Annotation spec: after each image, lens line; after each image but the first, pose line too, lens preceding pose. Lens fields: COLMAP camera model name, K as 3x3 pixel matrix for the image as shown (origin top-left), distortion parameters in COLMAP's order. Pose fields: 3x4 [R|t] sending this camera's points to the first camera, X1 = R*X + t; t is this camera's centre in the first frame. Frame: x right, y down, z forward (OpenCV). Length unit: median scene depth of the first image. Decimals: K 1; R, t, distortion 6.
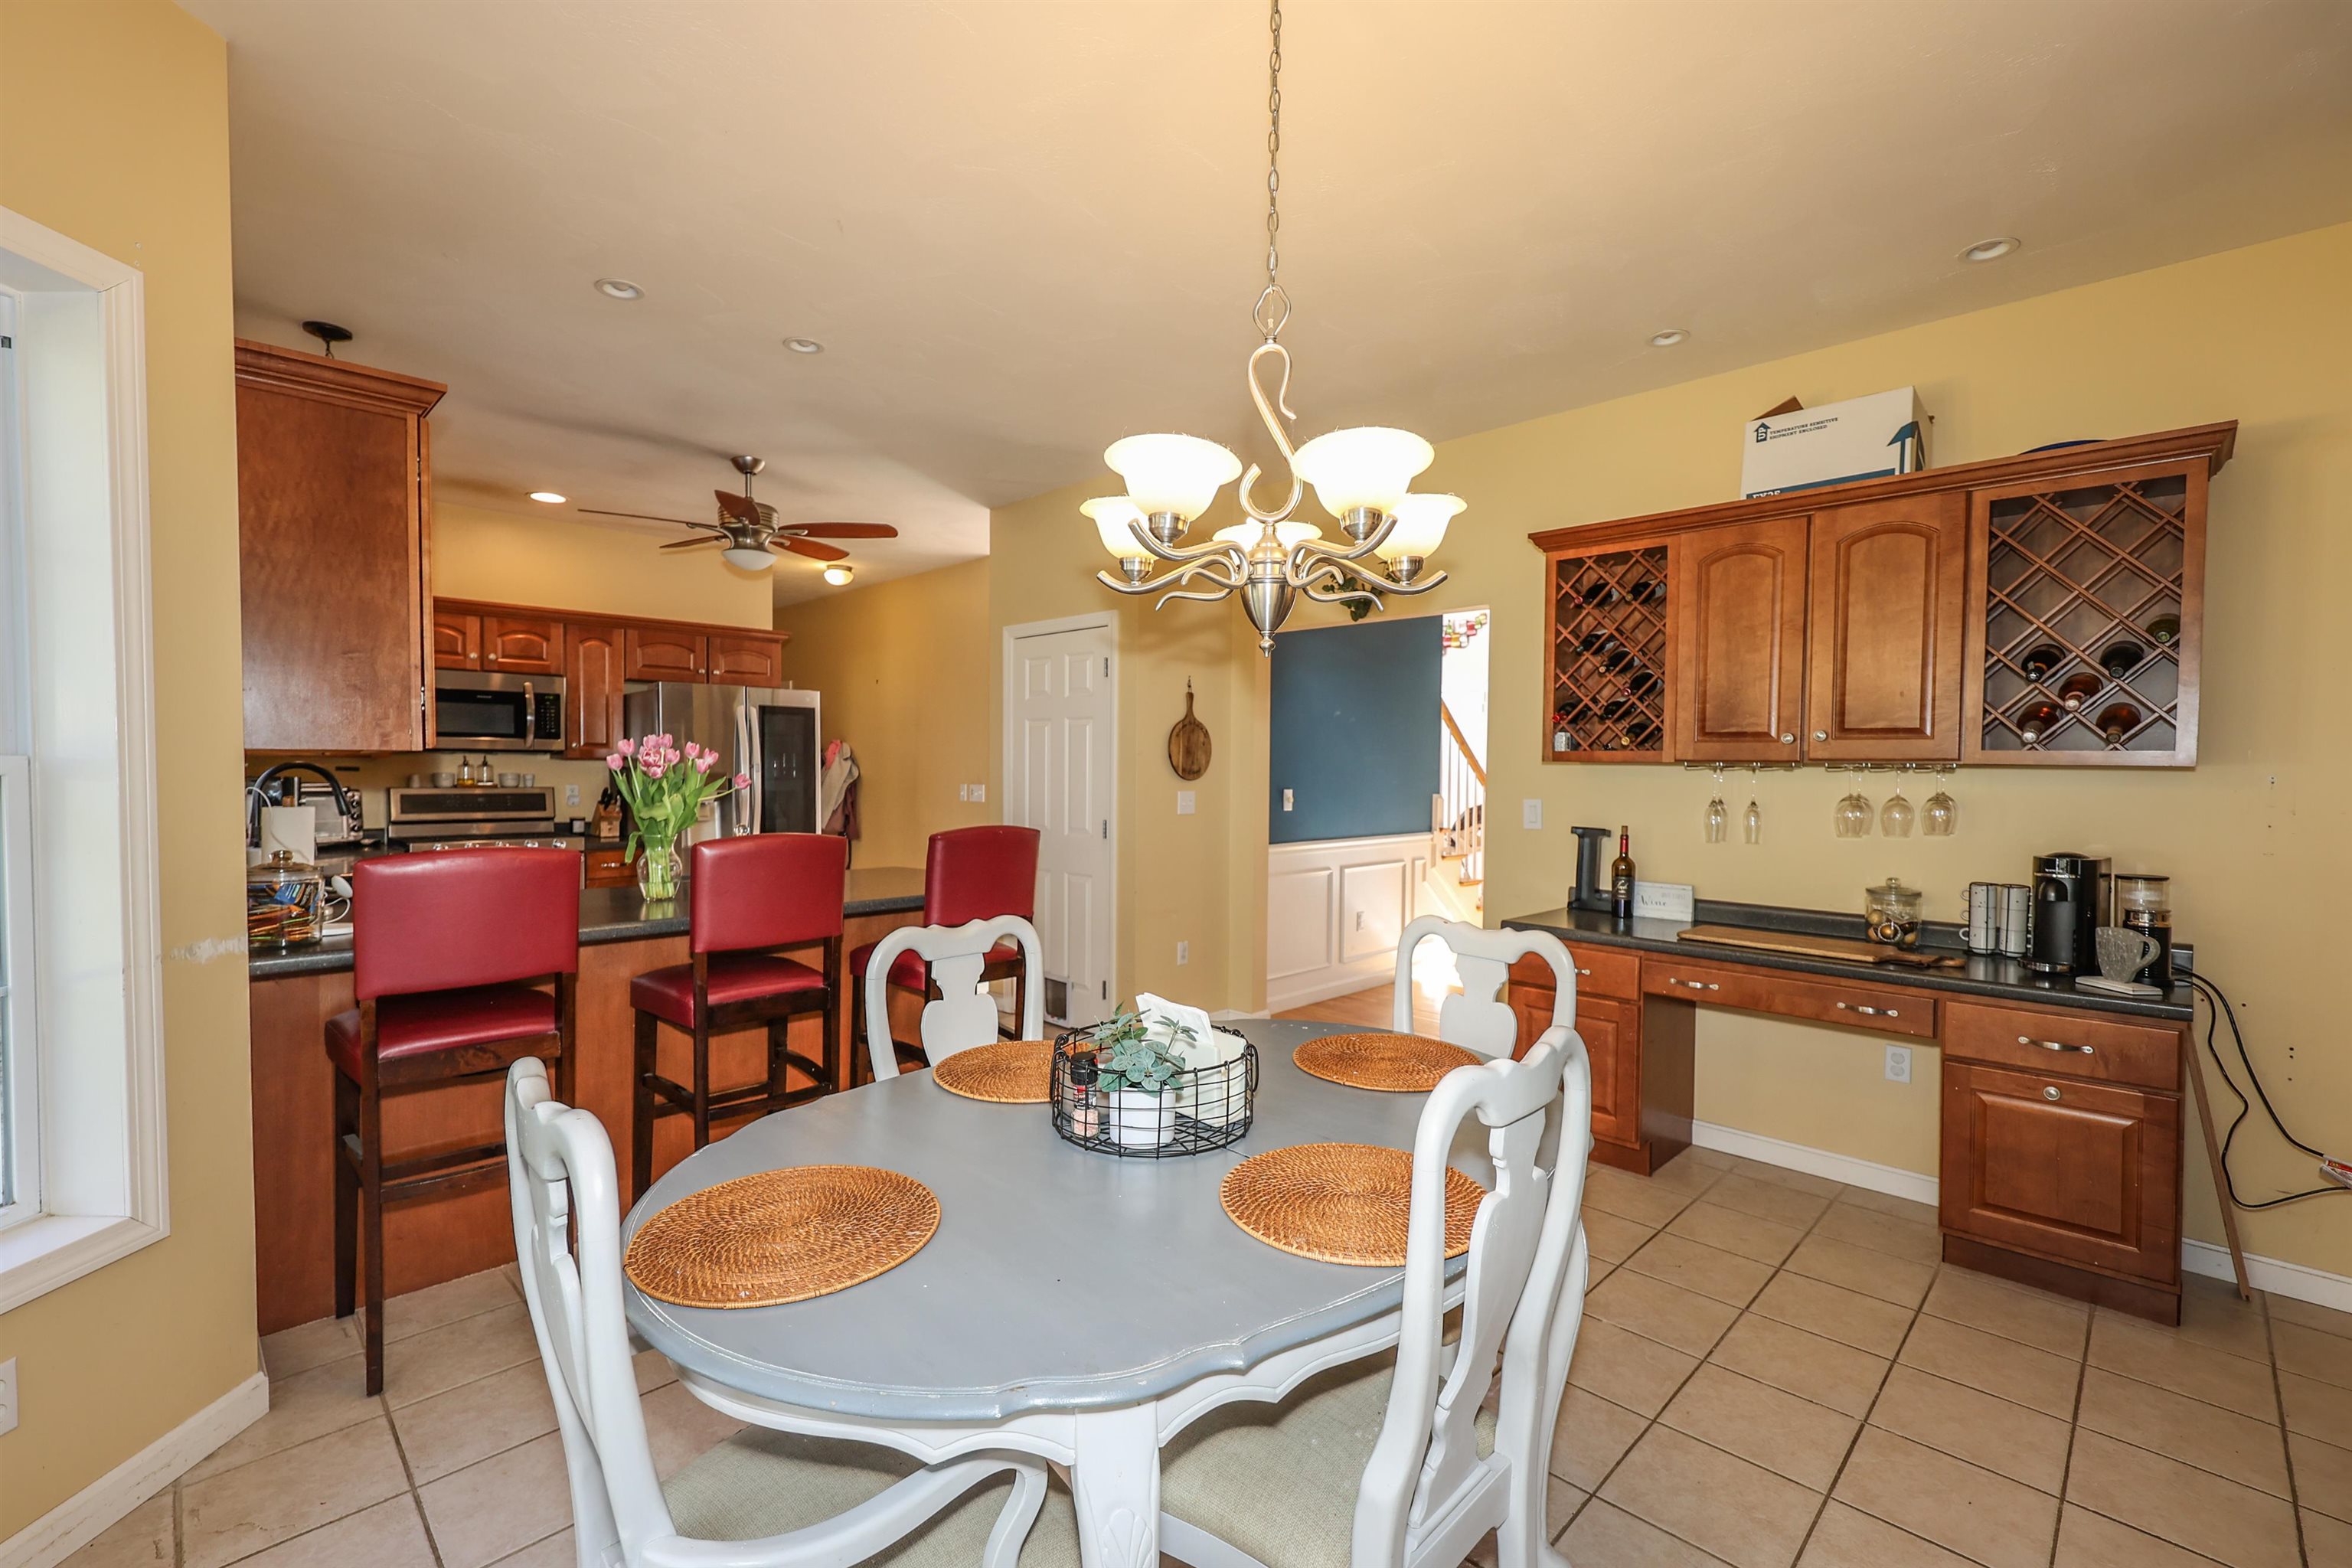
lens RADIAL K [[1010.2, 0, 1177.2], [0, 1010.2, 796.7], [0, 0, 1]] dist [-0.001370, 0.000033]
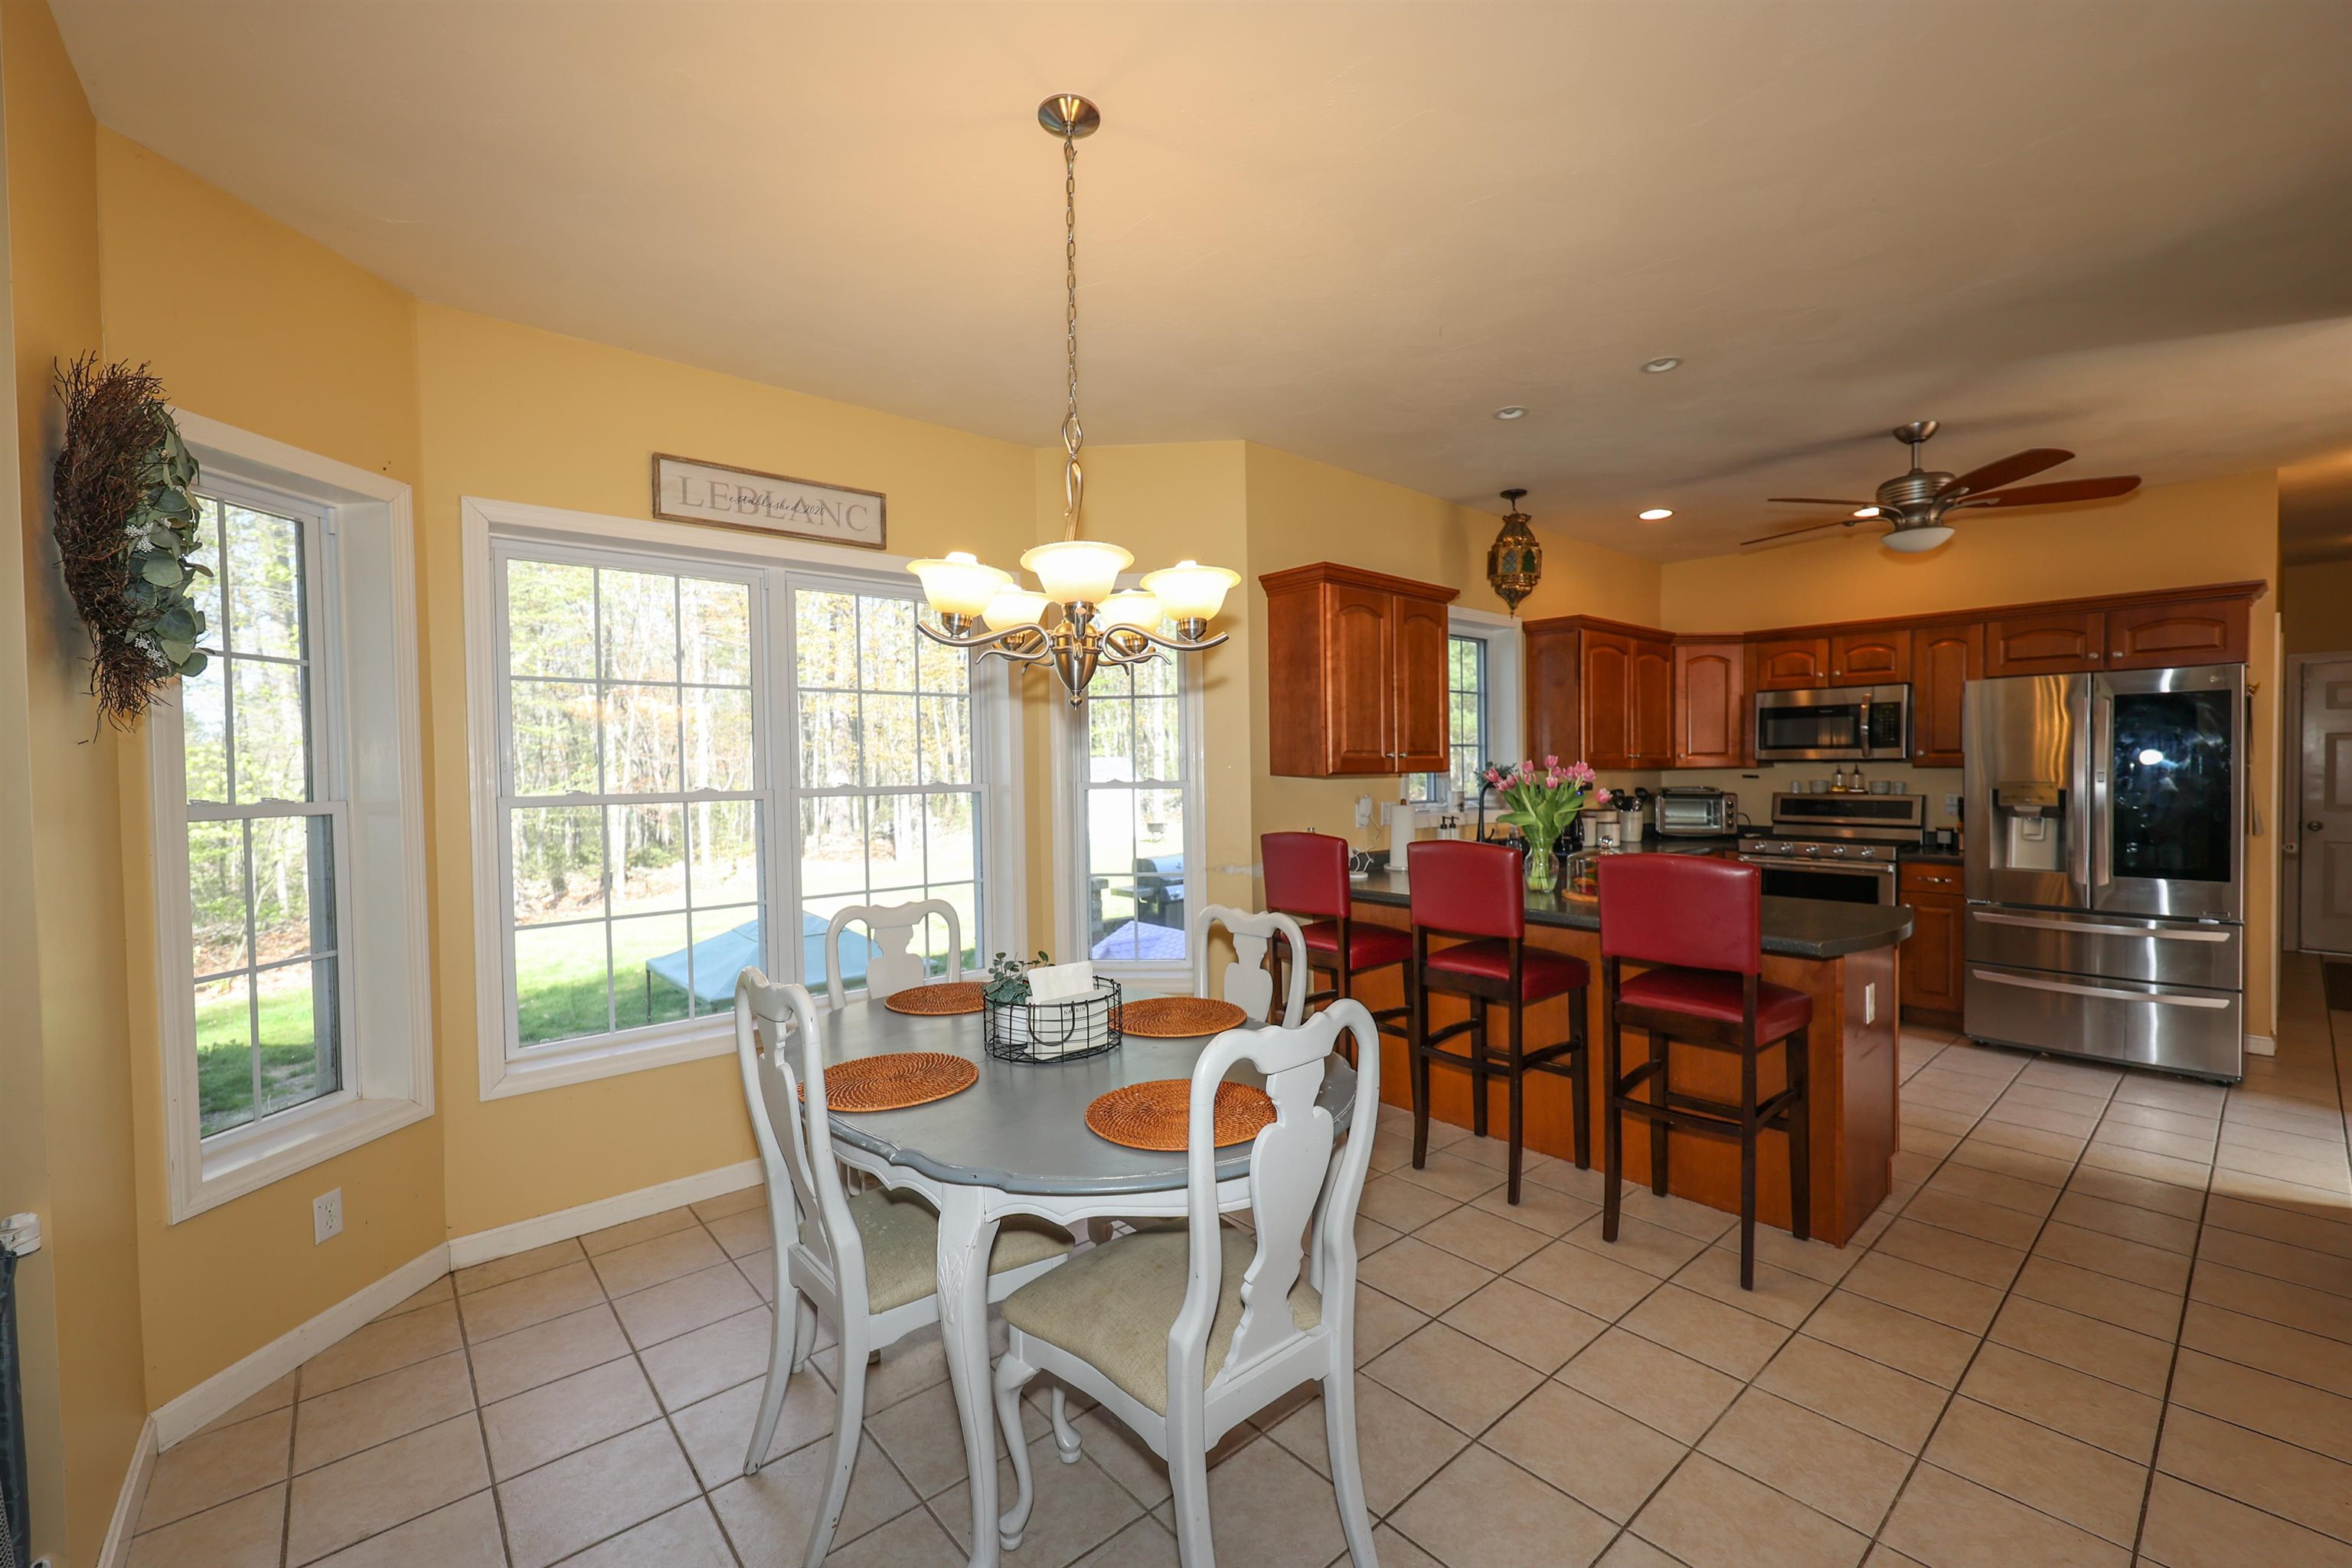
lens RADIAL K [[968.8, 0, 1199.6], [0, 968.8, 789.7], [0, 0, 1]] dist [0.003182, 0.000564]
pose [[-0.057153, 0.015900, -0.998239, 0.587864], [-0.018305, 0.999688, 0.016971, -0.029137], [0.998198, 0.019243, -0.056844, 0.565580]]
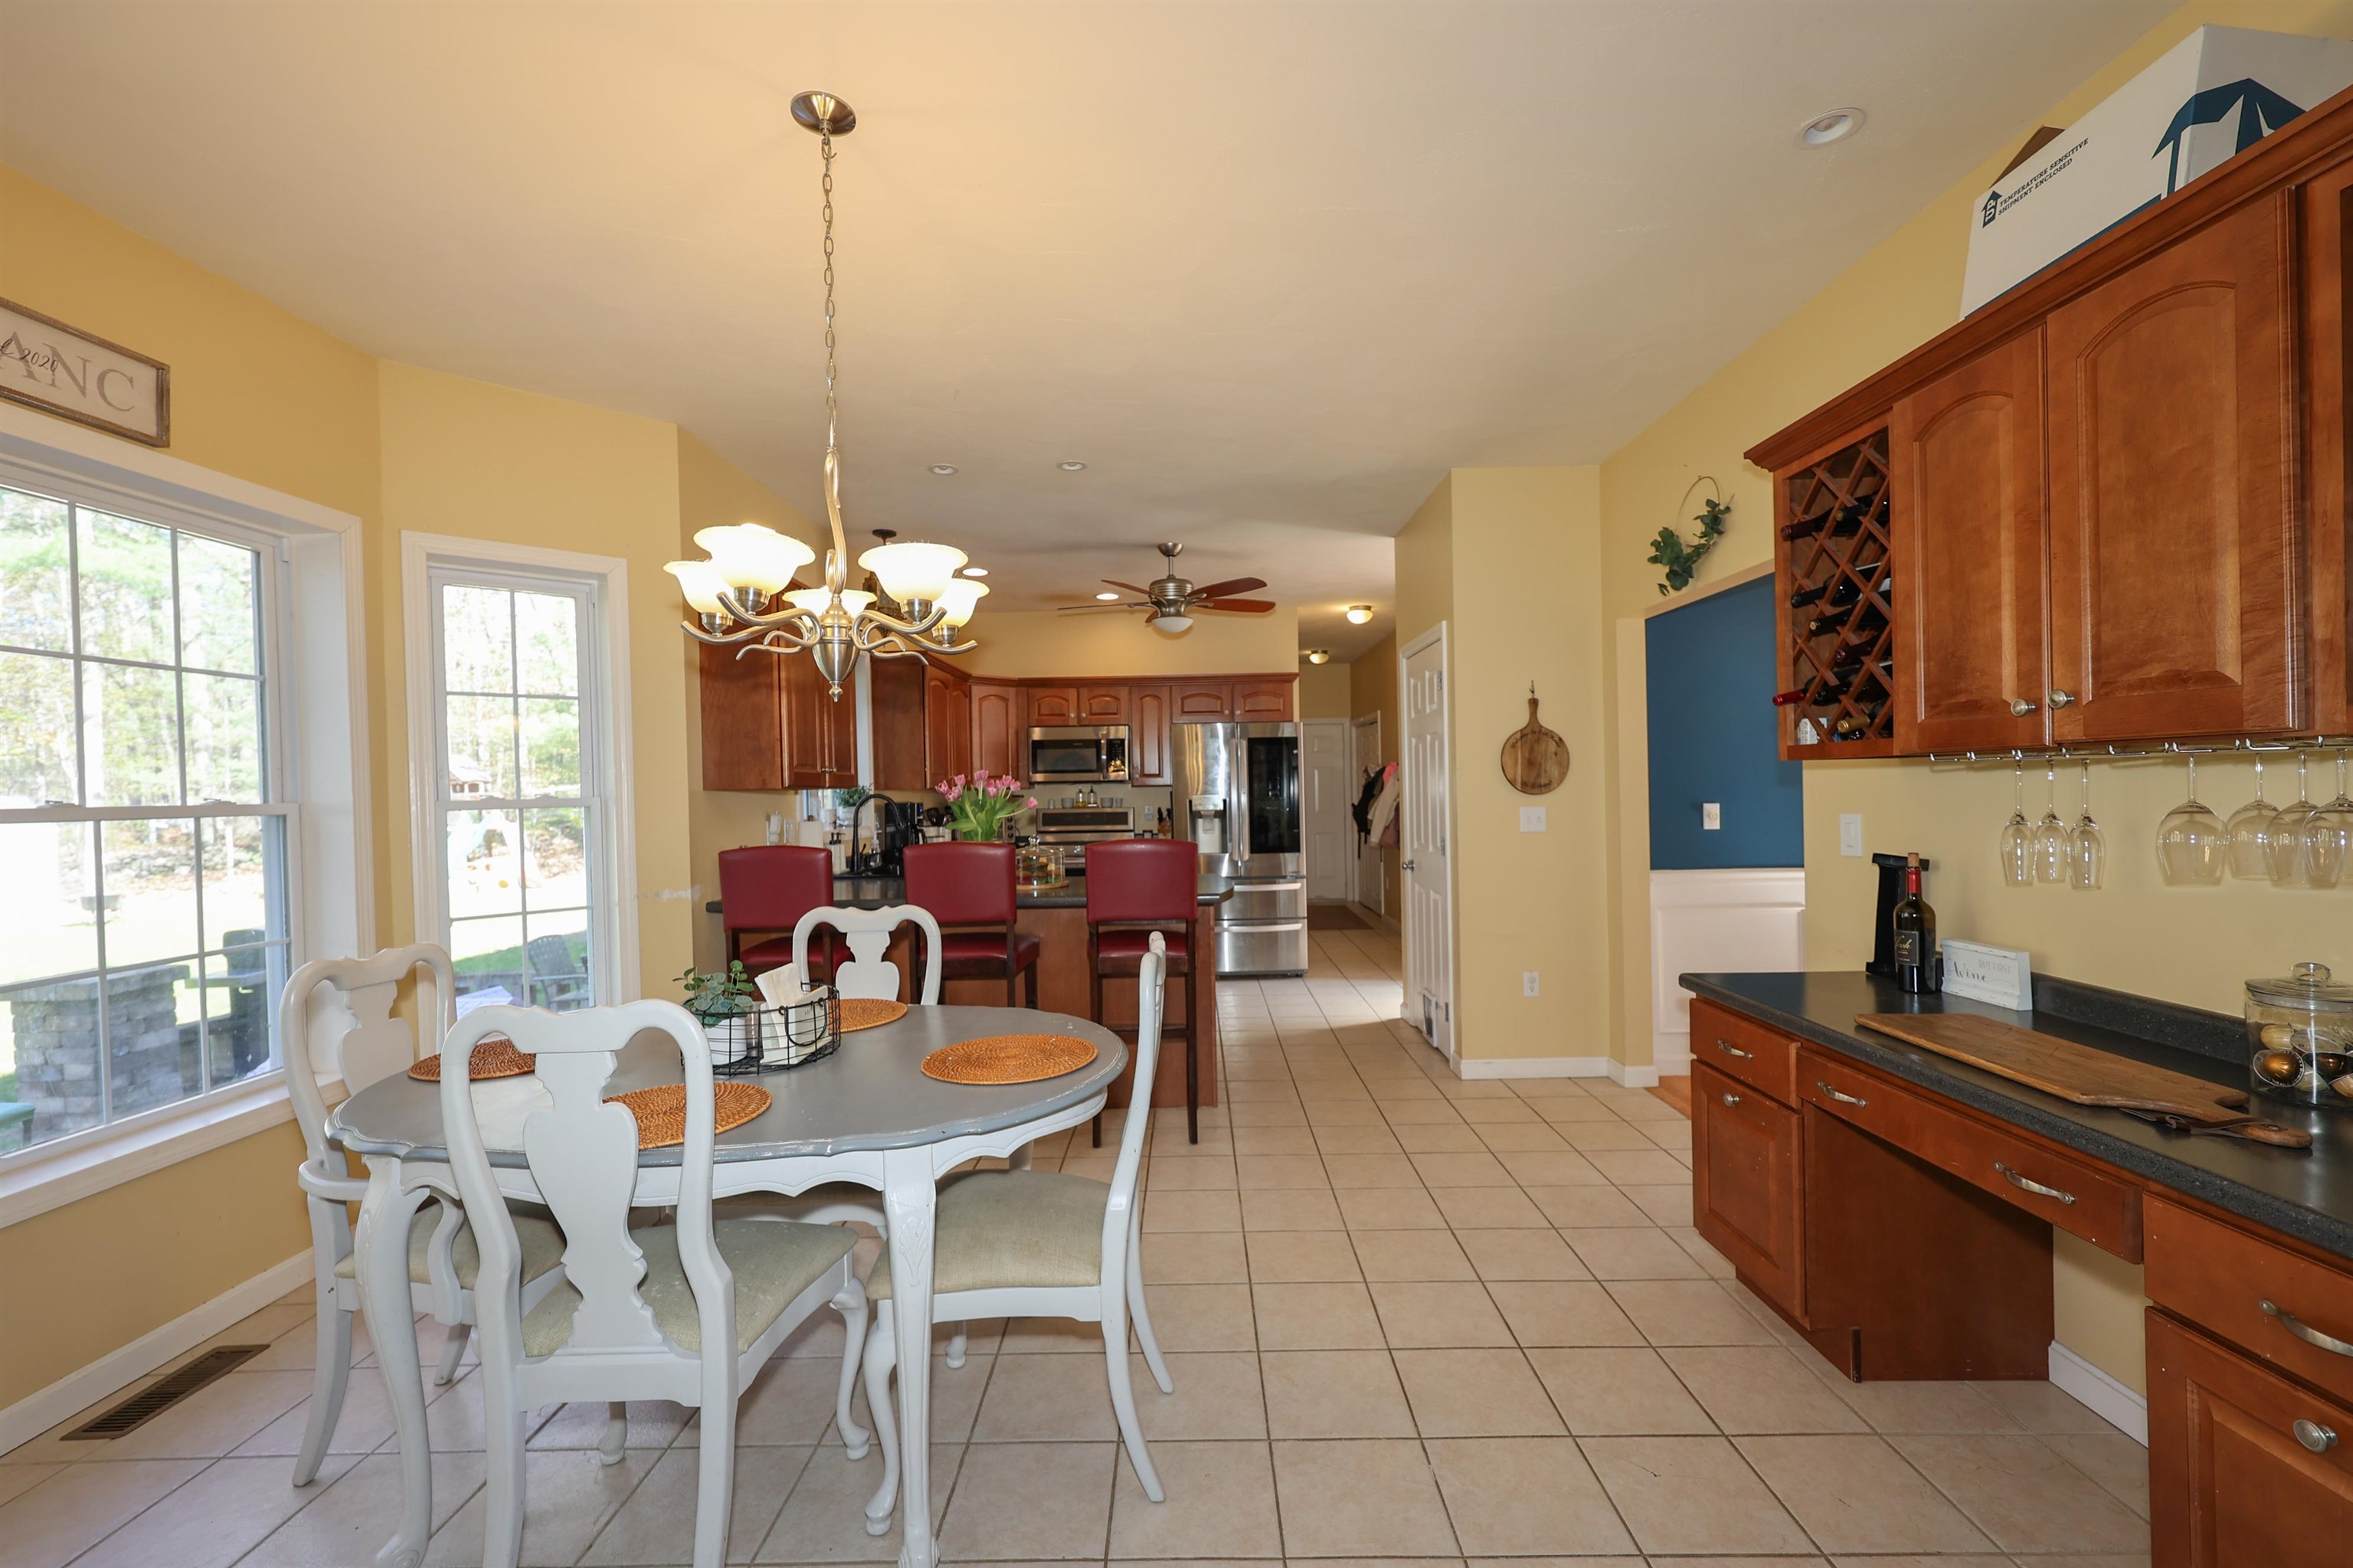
lens RADIAL K [[969.3, 0, 1180.9], [0, 969.3, 804.7], [0, 0, 1]] dist [0.003182, 0.000564]
pose [[0.700162, -0.010826, -0.713902, 0.570929], [0.004589, 0.999933, -0.010663, 0.001860], [0.713969, 0.004190, 0.700165, 0.217551]]
